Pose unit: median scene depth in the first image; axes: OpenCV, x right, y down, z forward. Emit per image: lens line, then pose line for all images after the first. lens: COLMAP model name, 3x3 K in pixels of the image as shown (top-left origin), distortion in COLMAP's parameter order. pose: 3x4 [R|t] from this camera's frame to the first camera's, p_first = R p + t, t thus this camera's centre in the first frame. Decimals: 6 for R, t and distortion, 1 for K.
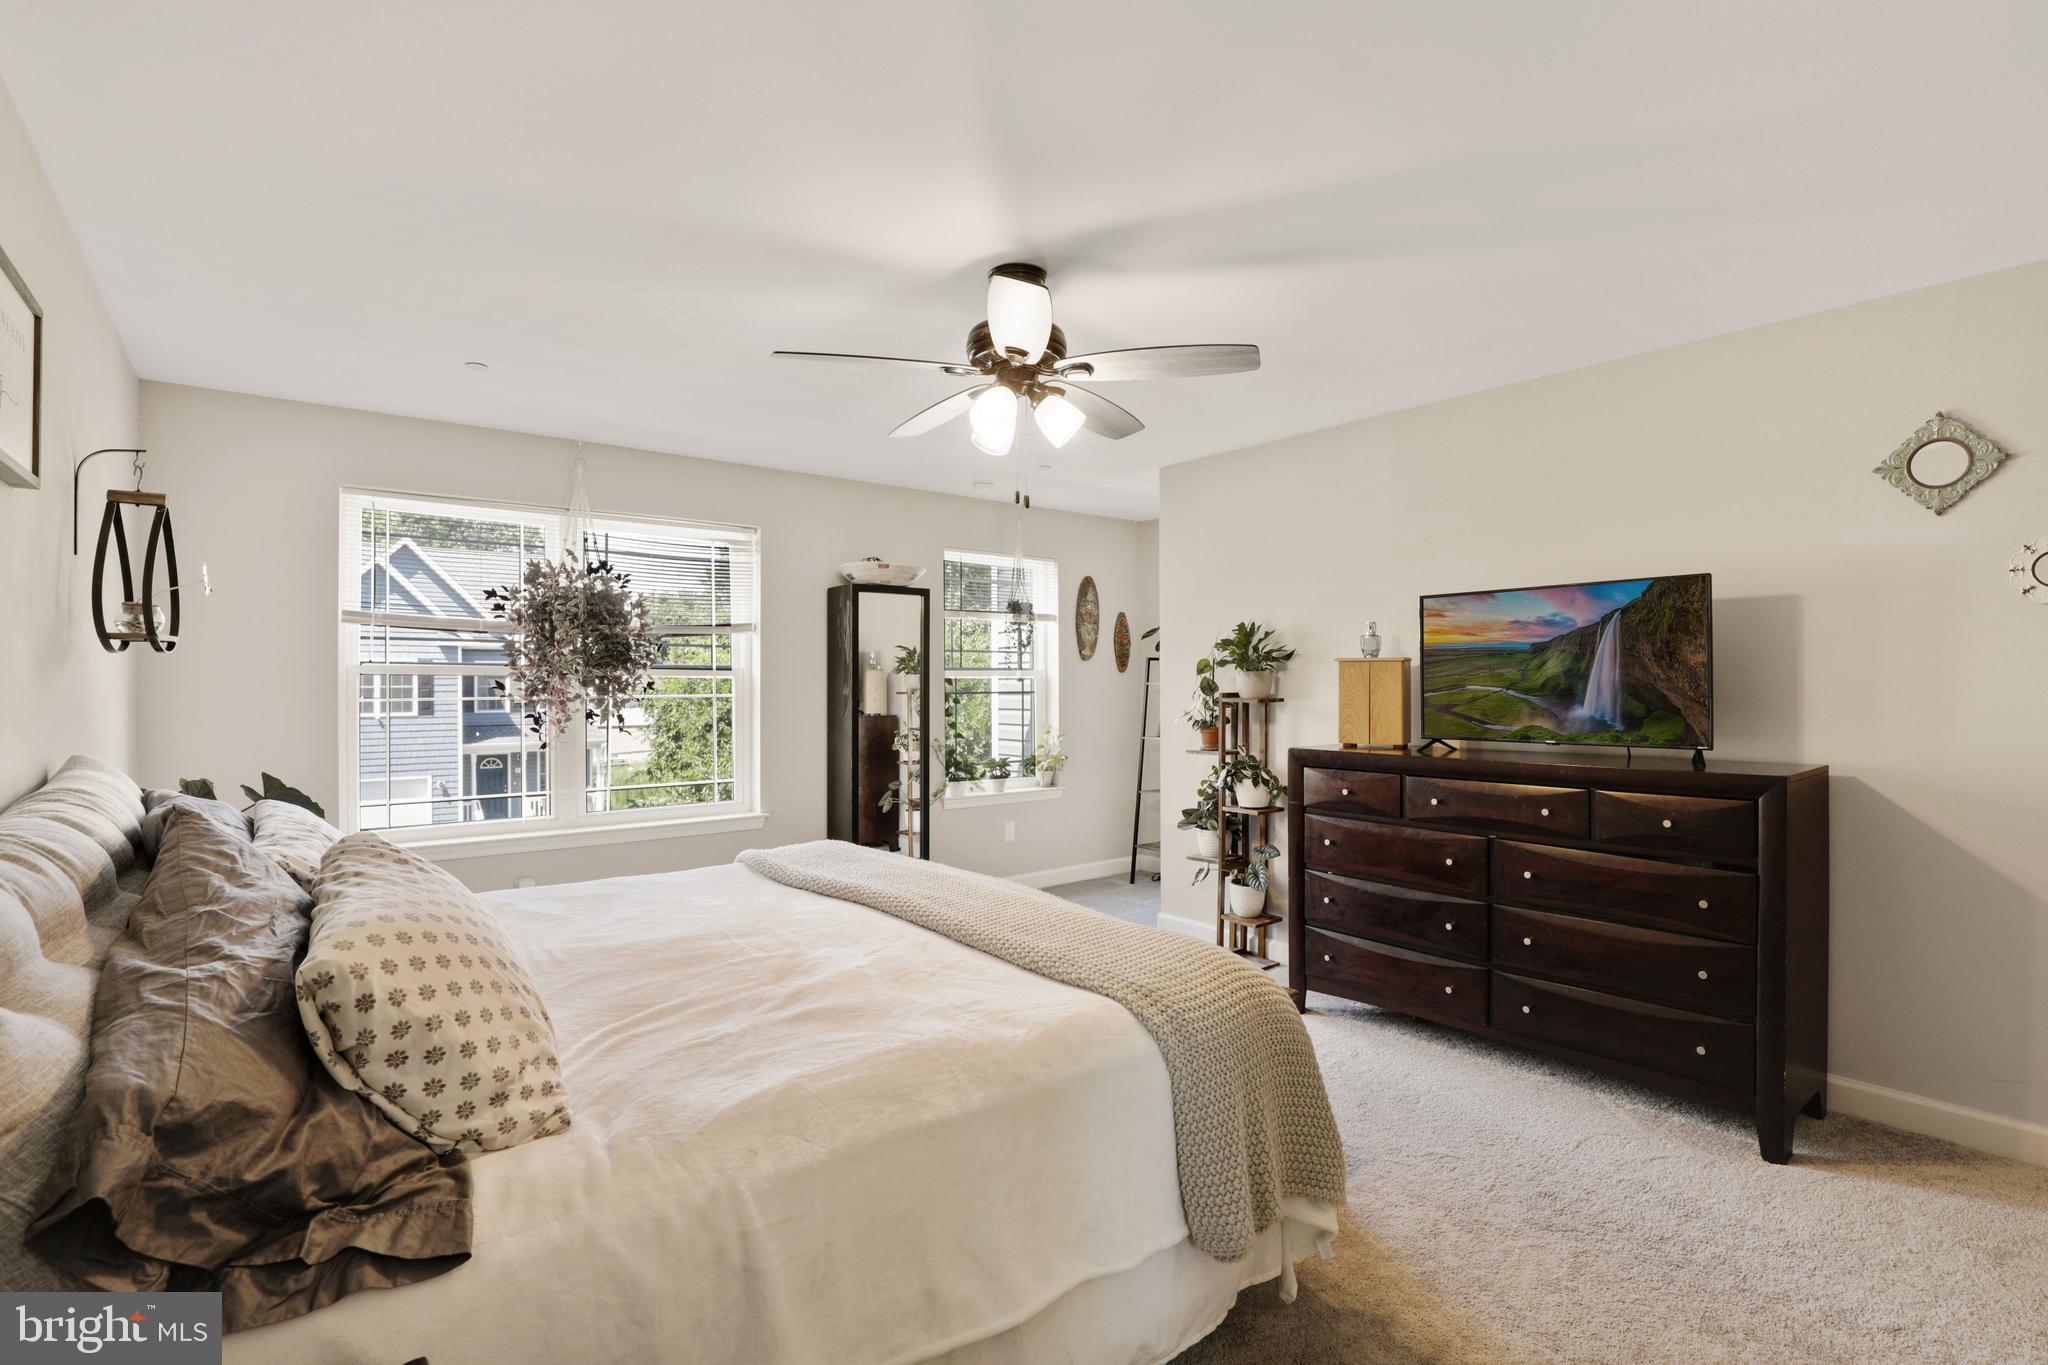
lens RADIAL K [[944.3, 0, 1036.8], [0, 944.3, 678.9], [0, 0, 1]] dist [-0.034337, 0.005601]
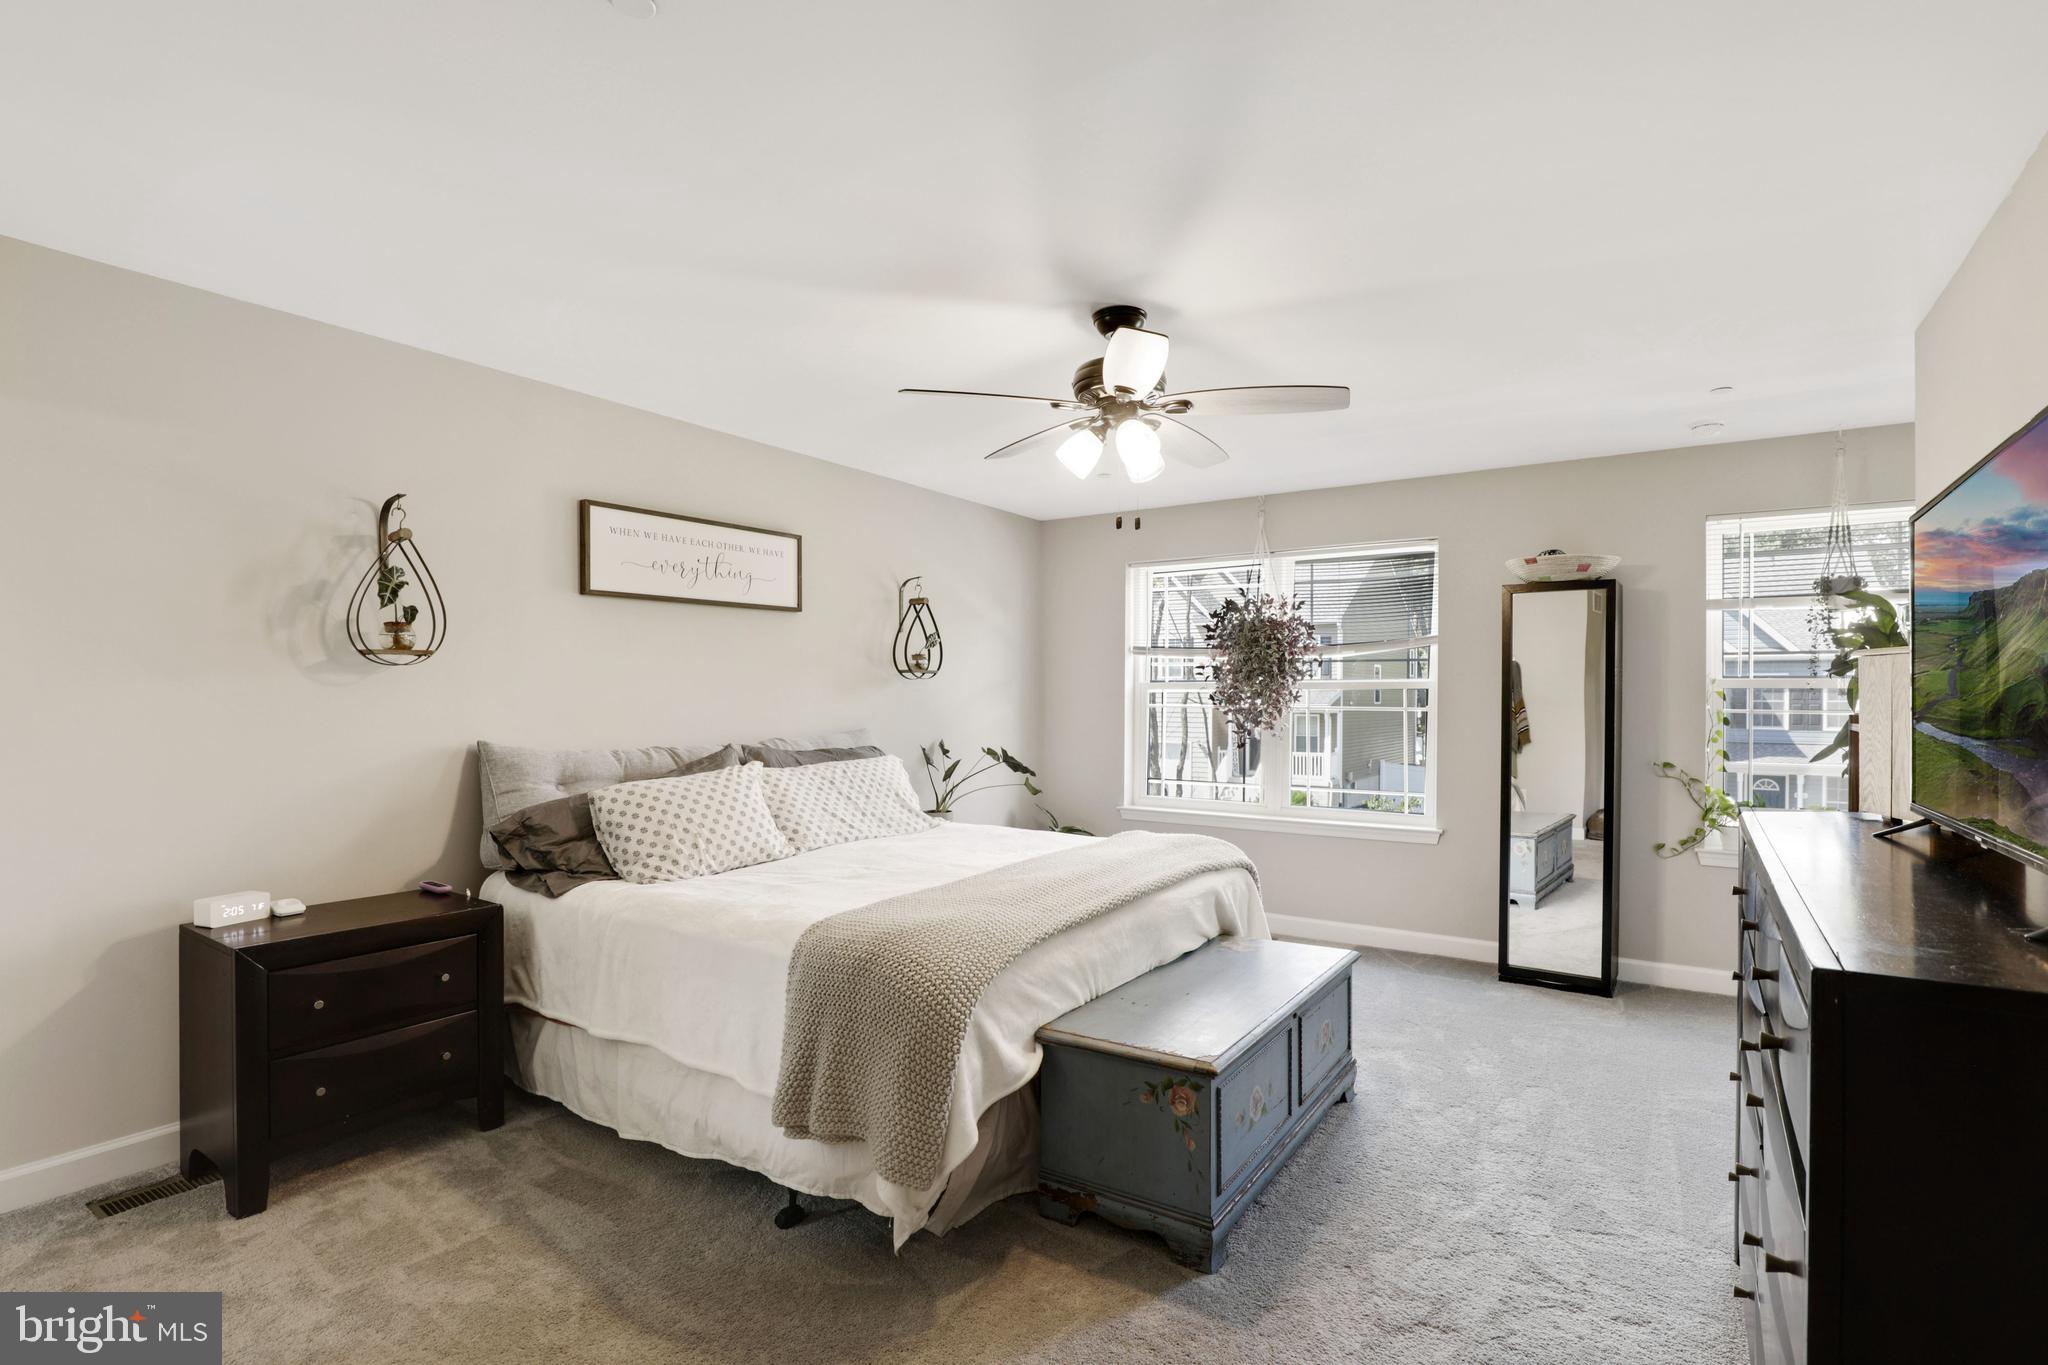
lens RADIAL K [[944.3, 0, 1036.8], [0, 944.3, 678.9], [0, 0, 1]] dist [-0.034337, 0.005601]
pose [[0.286601, -0.014644, -0.957938, 0.876495], [0.000369, 0.999885, -0.015175, 0.000315], [0.958050, 0.003996, 0.286573, 0.541890]]
